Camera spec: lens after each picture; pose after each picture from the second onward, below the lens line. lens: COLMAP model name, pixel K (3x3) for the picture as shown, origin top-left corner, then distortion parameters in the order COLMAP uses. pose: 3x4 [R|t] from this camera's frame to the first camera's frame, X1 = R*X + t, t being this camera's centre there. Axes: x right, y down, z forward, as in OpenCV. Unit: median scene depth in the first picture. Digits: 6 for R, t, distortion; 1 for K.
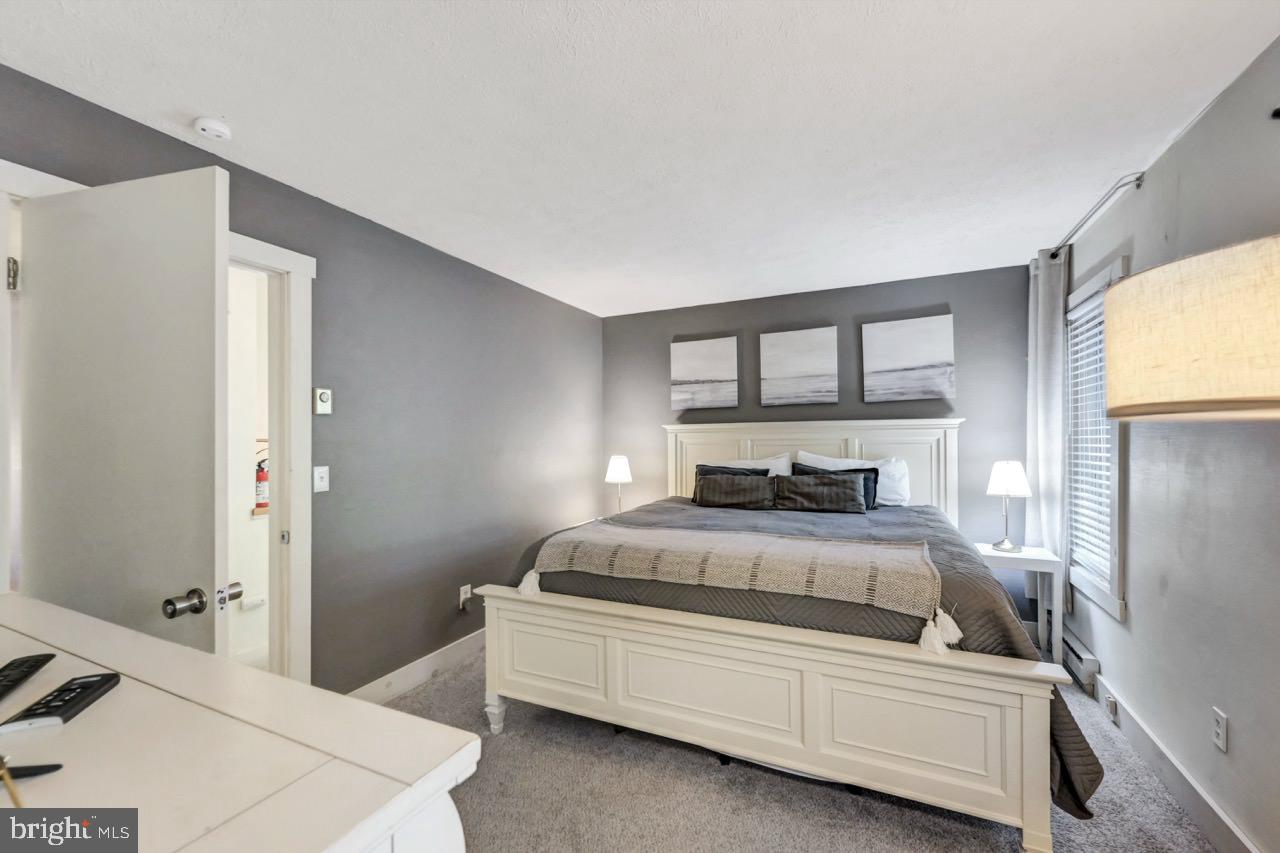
lens RADIAL K [[511.7, 0, 642.2], [0, 511.7, 432.6], [0, 0, 1]] dist [-0.001152, -0.000007]
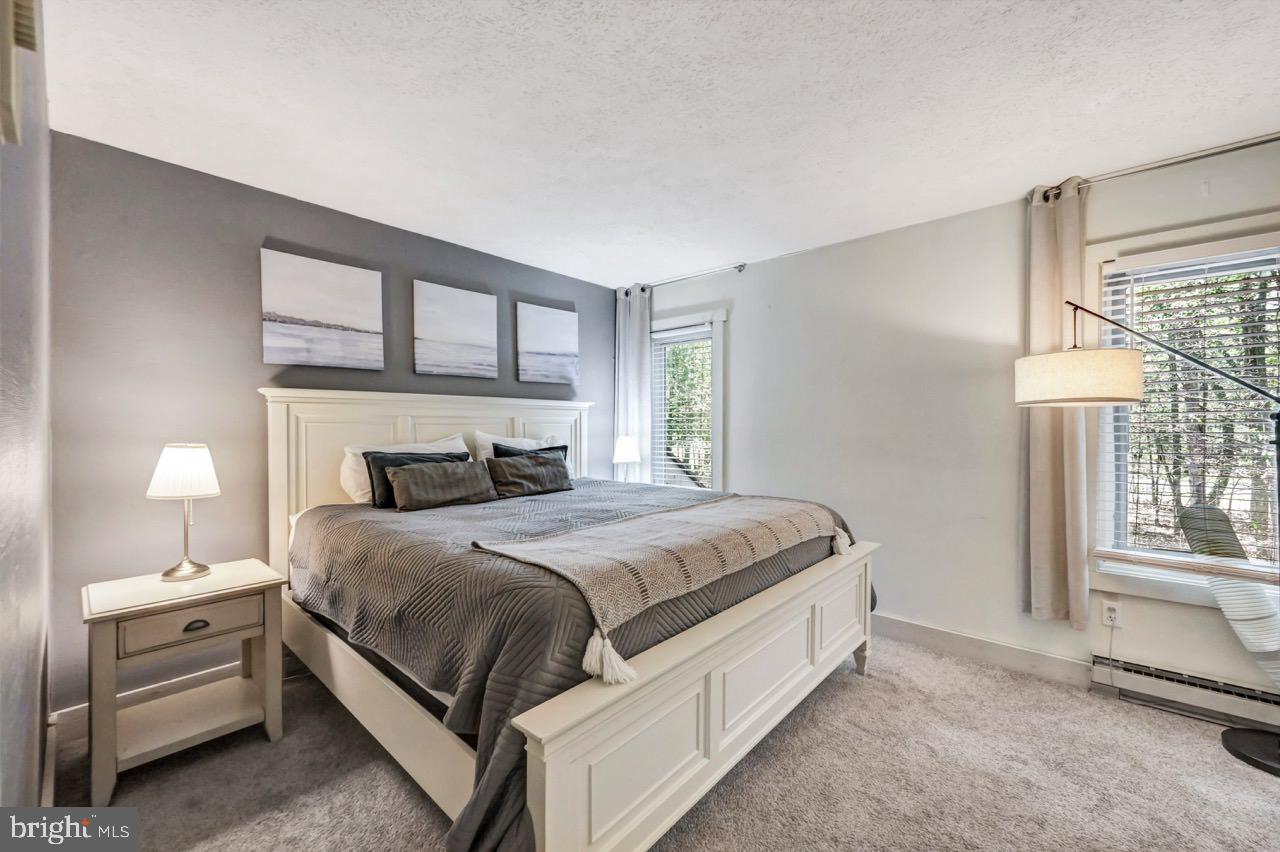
lens RADIAL K [[511.7, 0, 642.2], [0, 511.7, 432.1], [0, 0, 1]] dist [-0.001152, -0.000007]
pose [[0.274783, -0.004312, 0.961497, -0.448755], [-0.015801, 0.999835, 0.009000, 0.026235], [-0.961377, -0.017666, 0.274669, 0.496120]]
